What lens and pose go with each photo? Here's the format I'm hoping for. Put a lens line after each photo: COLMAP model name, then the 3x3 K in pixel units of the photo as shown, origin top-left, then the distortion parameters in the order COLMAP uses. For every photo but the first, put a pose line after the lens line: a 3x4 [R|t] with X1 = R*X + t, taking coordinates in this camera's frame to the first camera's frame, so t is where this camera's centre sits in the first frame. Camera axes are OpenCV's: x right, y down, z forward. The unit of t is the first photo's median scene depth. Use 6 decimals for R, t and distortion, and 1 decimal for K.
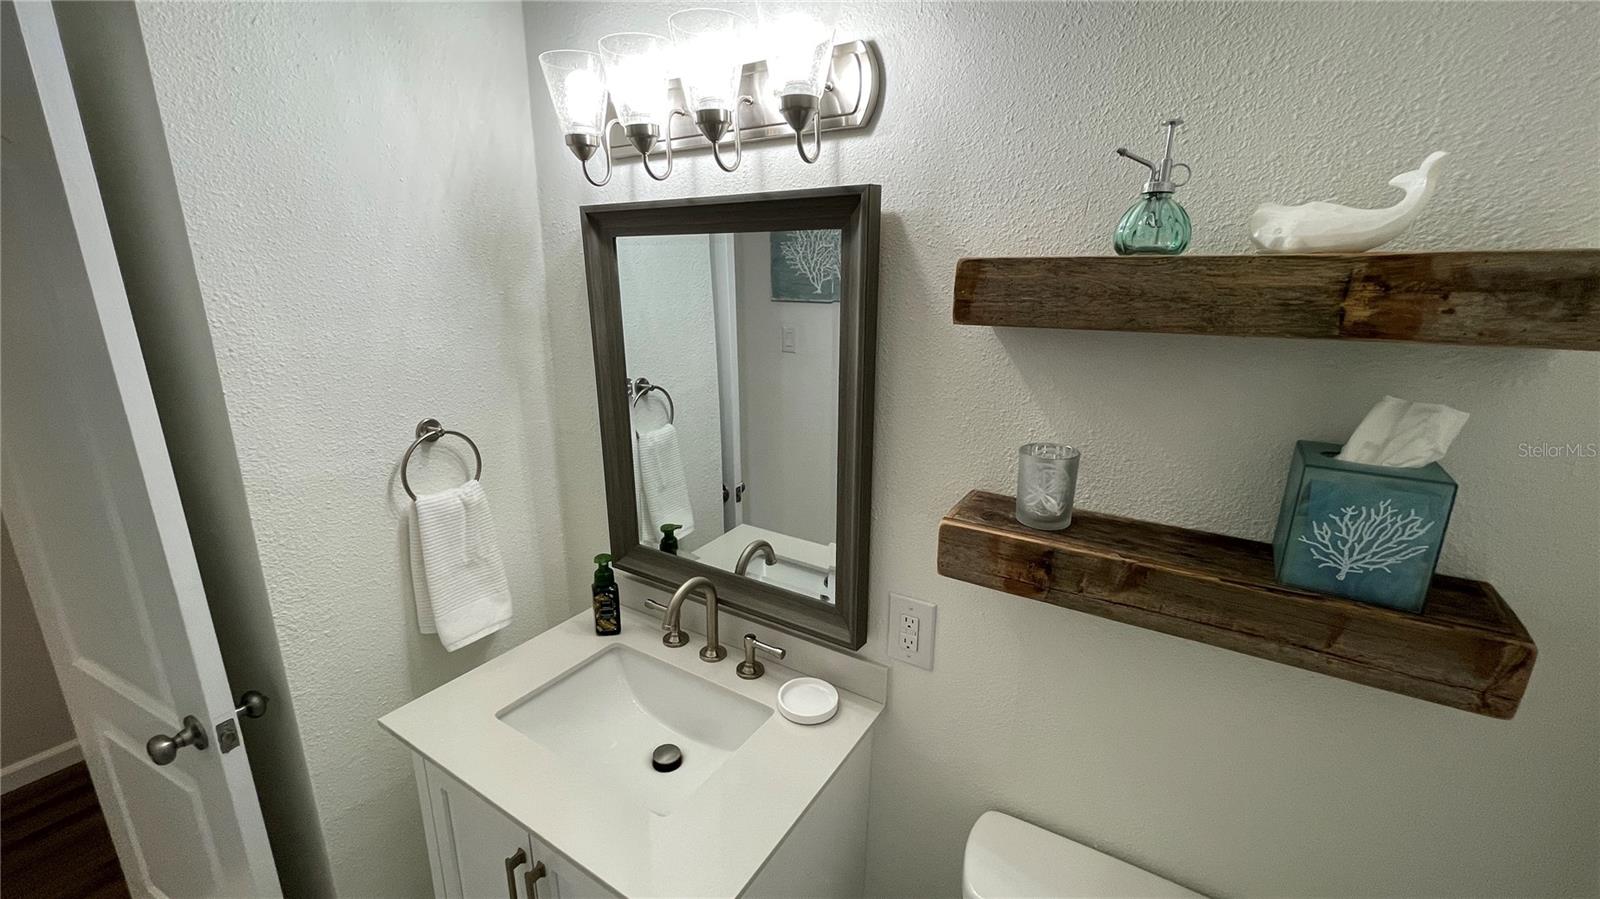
lens RADIAL K [[649.1, 0, 795.7], [0, 649.1, 453.7], [0, 0, 1]] dist [0.002472, 0.000182]
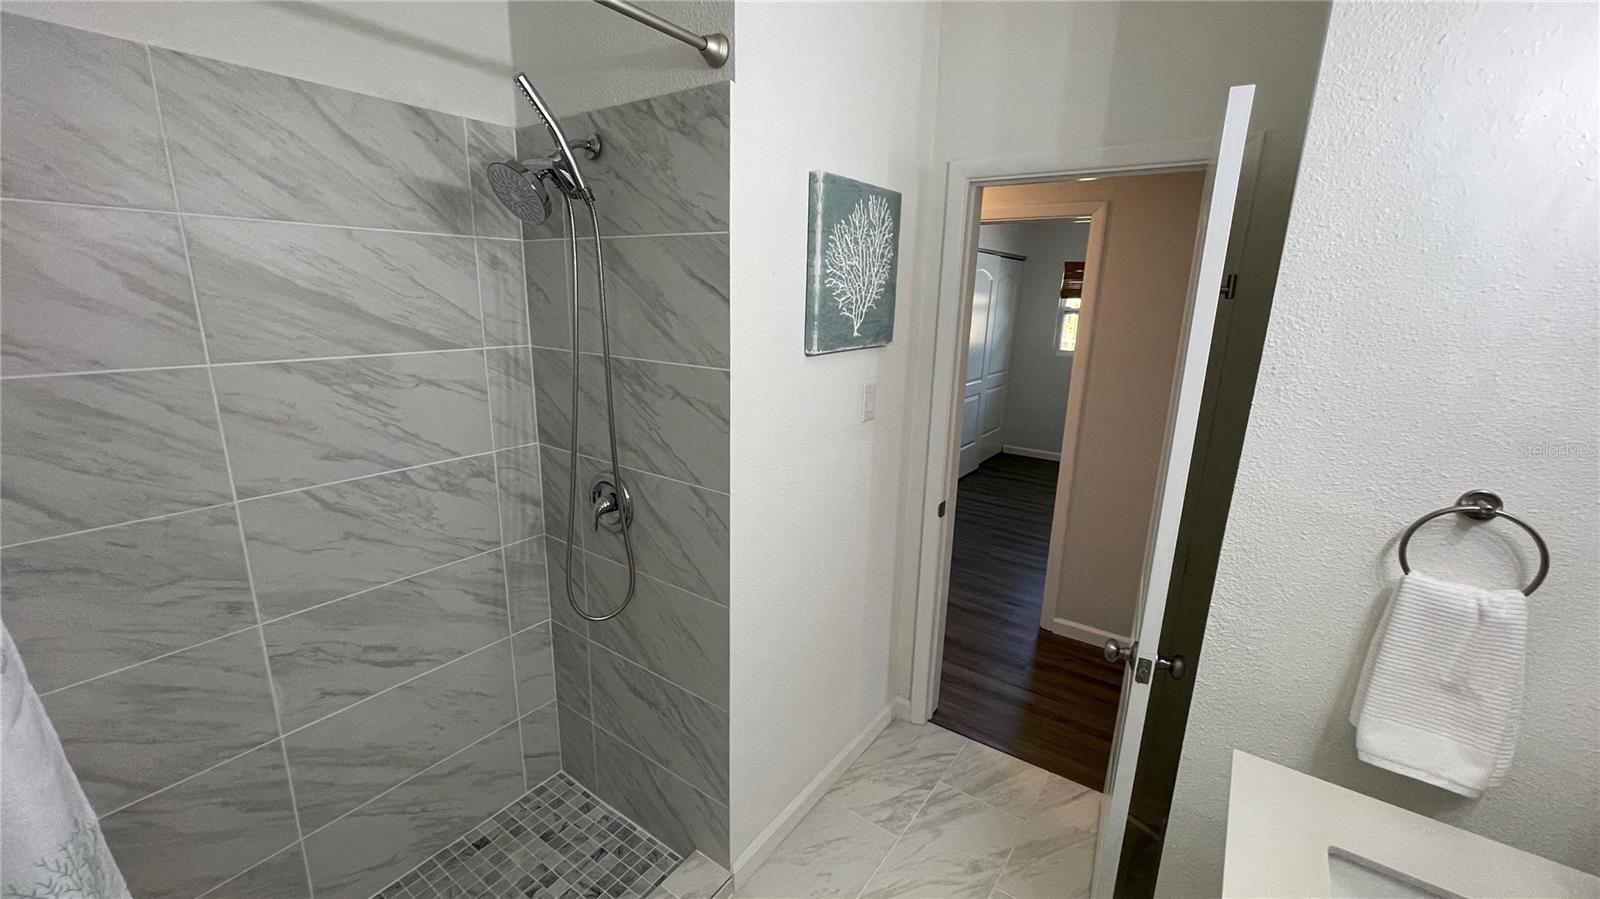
lens RADIAL K [[649.1, 0, 798.0], [0, 649.1, 447.2], [0, 0, 1]] dist [0.002472, 0.000182]
pose [[-0.052580, 0.231277, -0.971466, 0.214445], [-0.283644, 0.929286, 0.236587, -0.054052], [0.957487, 0.287990, 0.016738, 0.201201]]
